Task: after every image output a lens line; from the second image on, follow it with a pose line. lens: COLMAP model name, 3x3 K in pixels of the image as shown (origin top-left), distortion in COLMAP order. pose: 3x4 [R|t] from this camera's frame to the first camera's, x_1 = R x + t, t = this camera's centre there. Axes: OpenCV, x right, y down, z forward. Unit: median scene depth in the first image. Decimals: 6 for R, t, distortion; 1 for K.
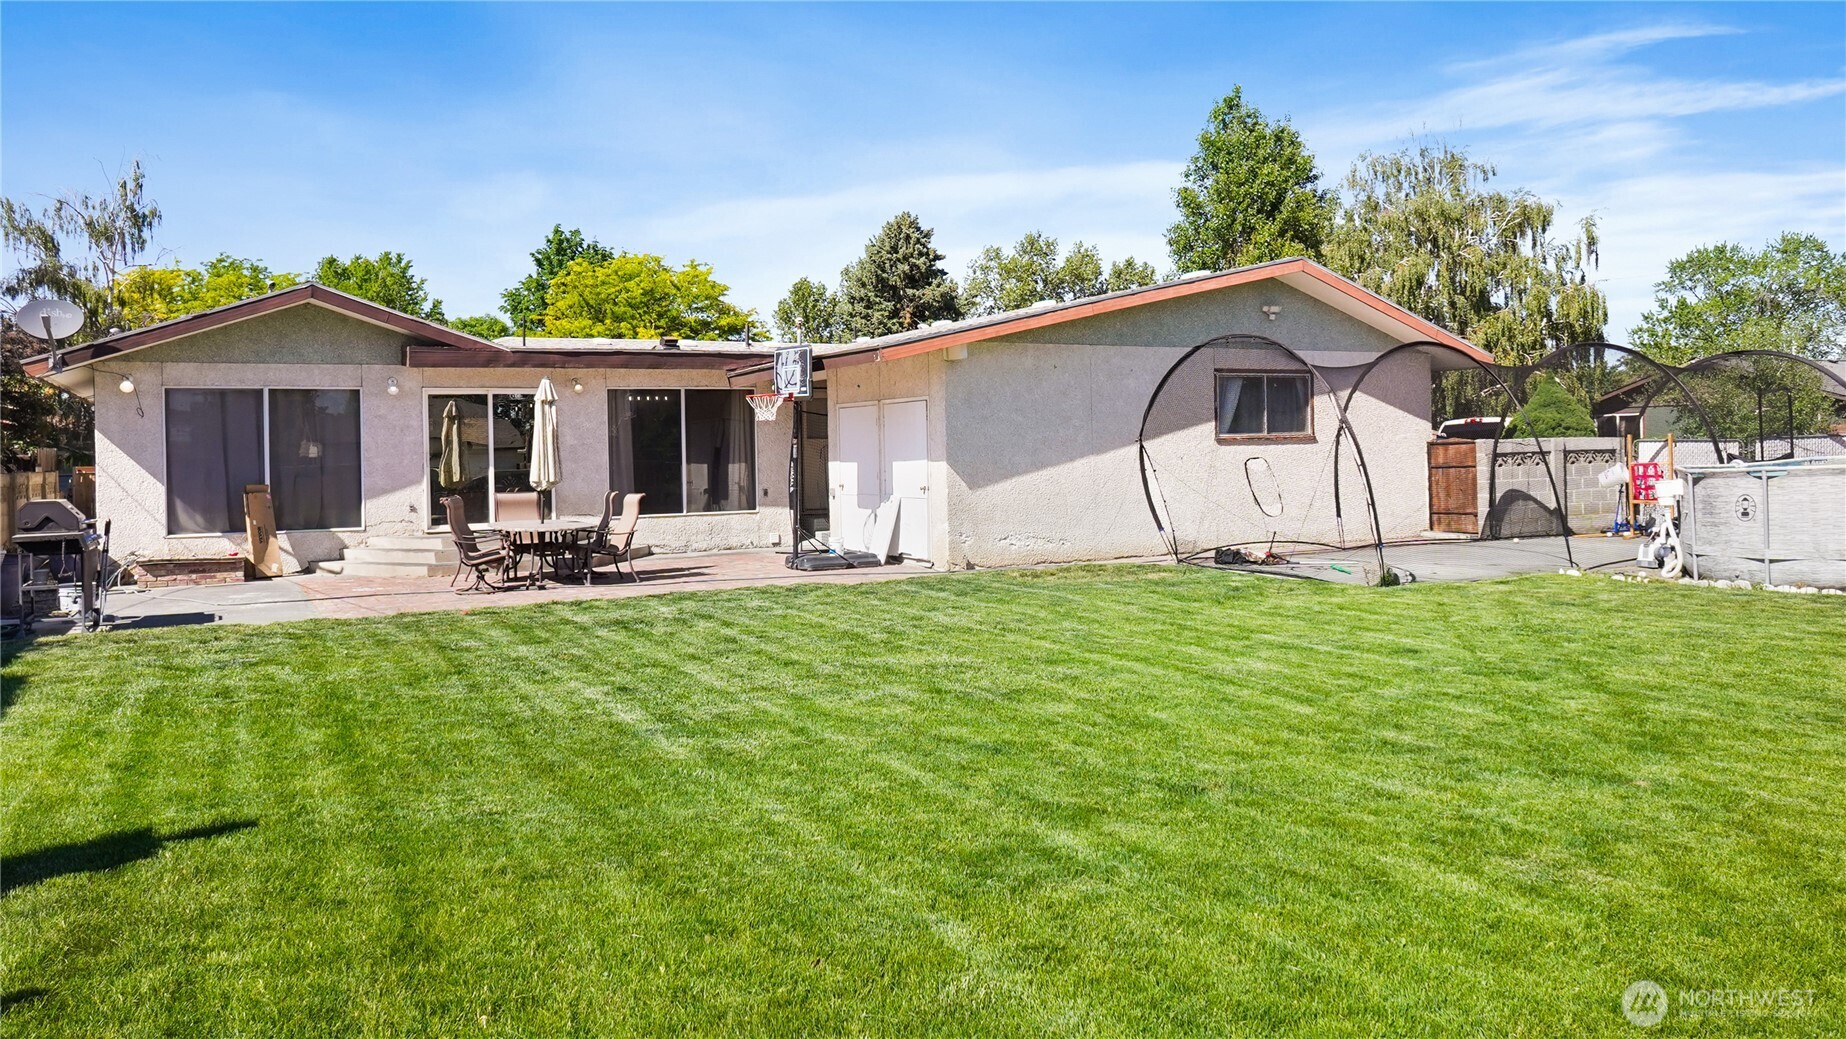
lens RADIAL K [[1274.4, 0, 922.9], [0, 1274.4, 478.5], [0, 0, 1]] dist [-0.055155, 0.078955]
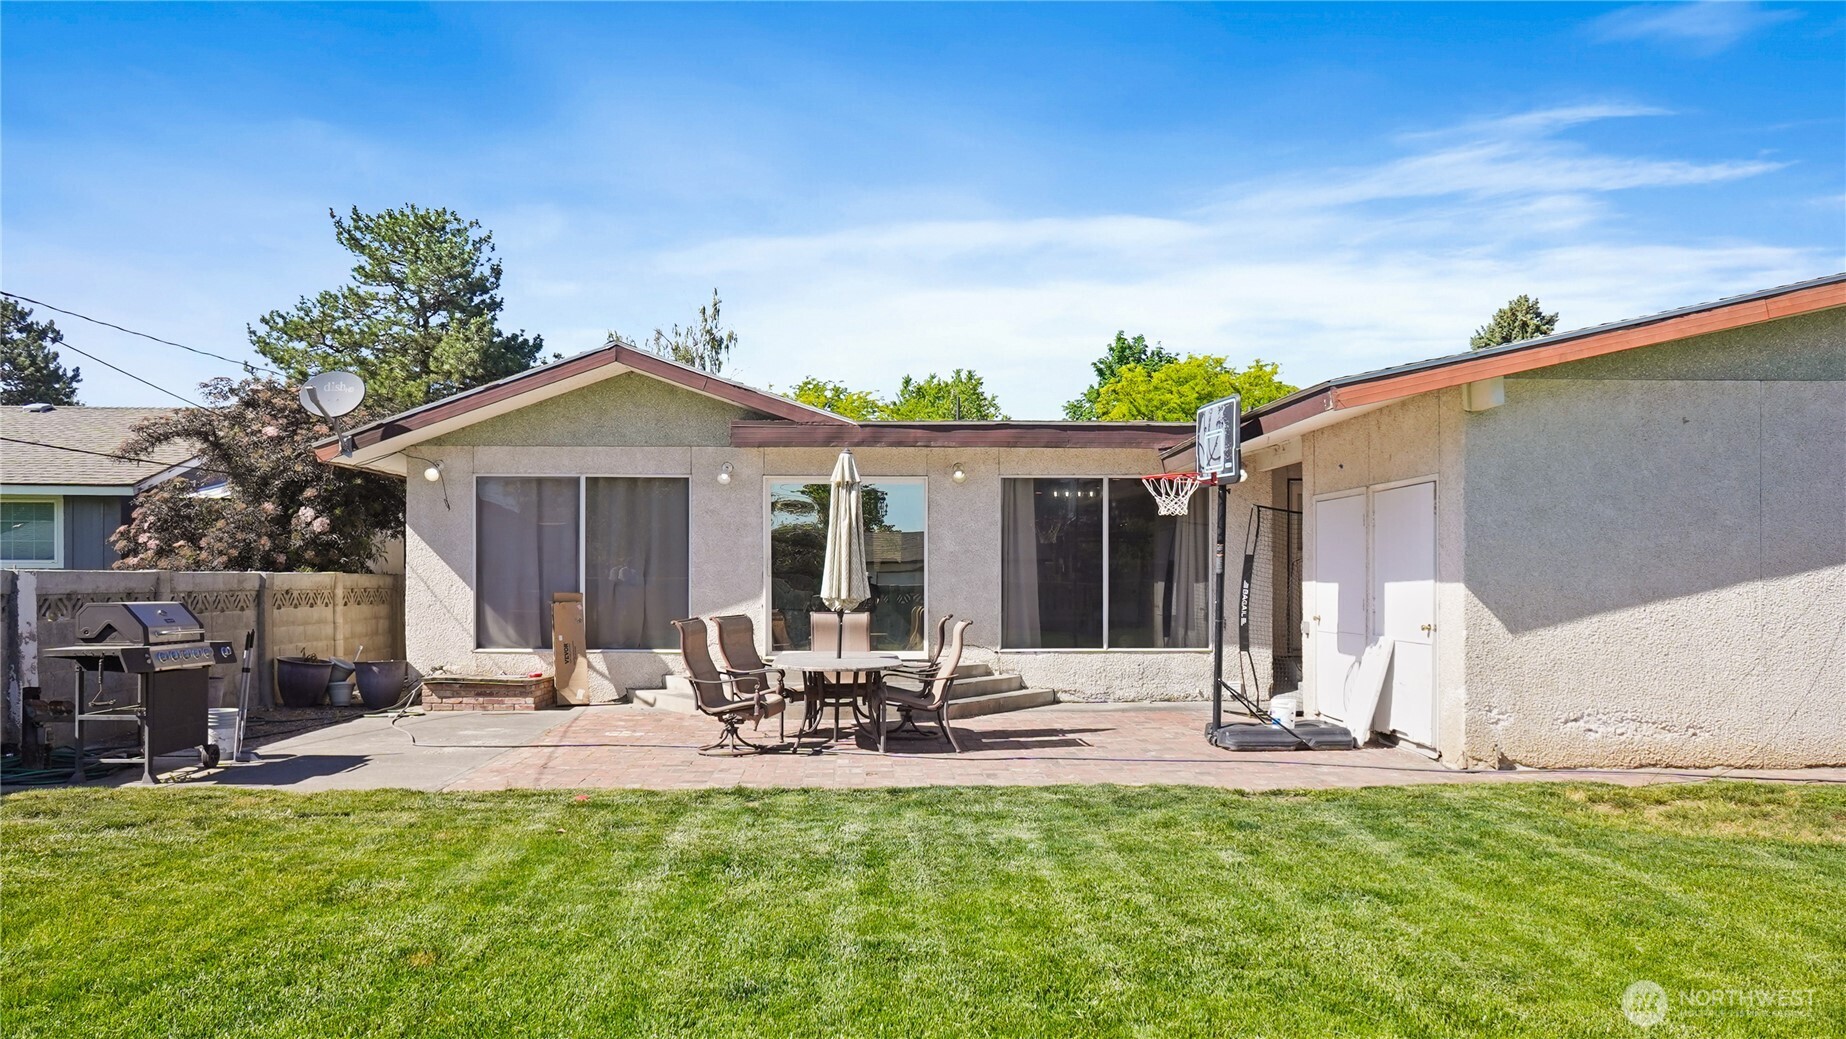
lens RADIAL K [[1287.8, 0, 924.0], [0, 1287.8, 579.0], [0, 0, 1]] dist [-0.061562, 0.087809]
pose [[0.895720, 0.021474, -0.444100, 0.053679], [-0.029111, 0.999522, -0.010383, -0.001928], [0.443664, 0.022229, 0.895917, 0.342169]]
